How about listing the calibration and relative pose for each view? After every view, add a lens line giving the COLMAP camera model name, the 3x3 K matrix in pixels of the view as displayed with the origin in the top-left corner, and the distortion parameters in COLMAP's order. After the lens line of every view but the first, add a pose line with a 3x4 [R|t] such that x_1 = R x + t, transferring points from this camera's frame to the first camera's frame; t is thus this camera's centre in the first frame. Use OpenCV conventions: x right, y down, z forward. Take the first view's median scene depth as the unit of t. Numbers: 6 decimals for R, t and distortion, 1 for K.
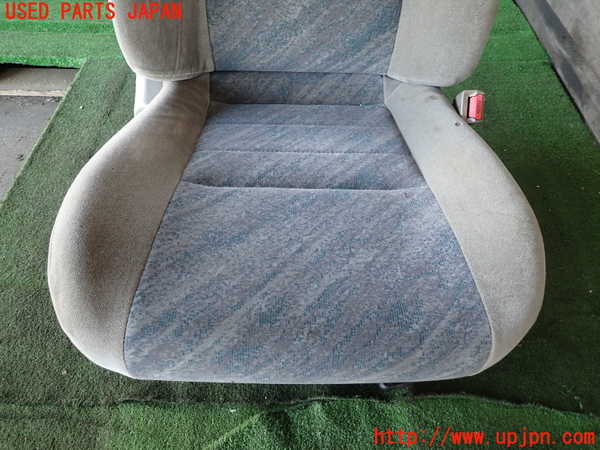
lens RADIAL K [[443.1, 0, 300.4], [0, 443.1, 224.9], [0, 0, 1]] dist [0.012868, -0.008385]
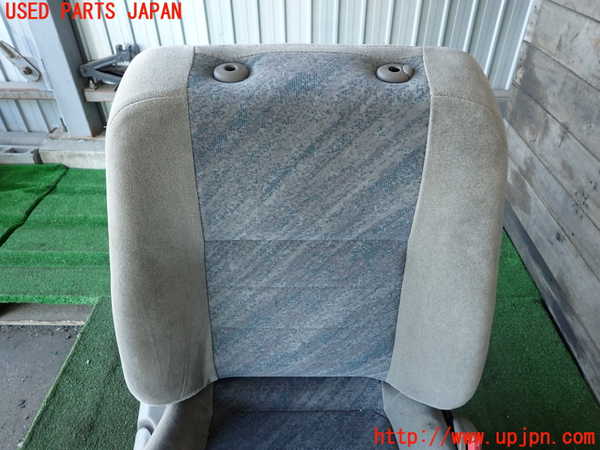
lens RADIAL K [[443.1, 0, 301.5], [0, 443.1, 225.8], [0, 0, 1]] dist [0.012868, -0.008385]
pose [[0.999930, -0.010328, -0.005851, 0.007809], [0.008636, 0.971142, -0.238347, -0.315542], [0.008144, 0.238279, 0.971163, -0.064593]]
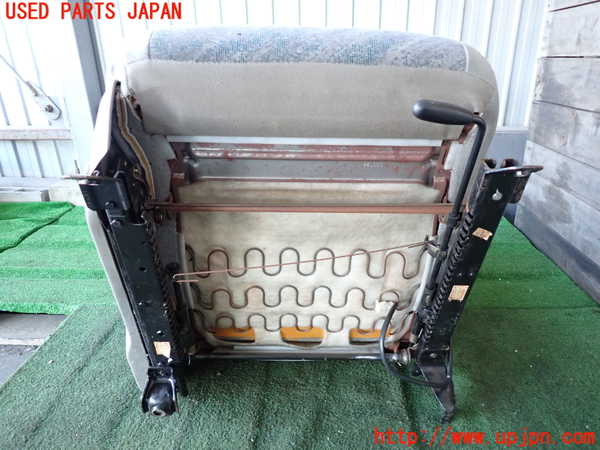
lens RADIAL K [[443.1, 0, 302.9], [0, 443.1, 231.1], [0, 0, 1]] dist [0.012868, -0.008385]
pose [[0.999217, -0.006539, -0.039026, 0.016918], [-0.013252, 0.874002, -0.485742, -0.076697], [0.037285, 0.485879, 0.873231, 0.160329]]
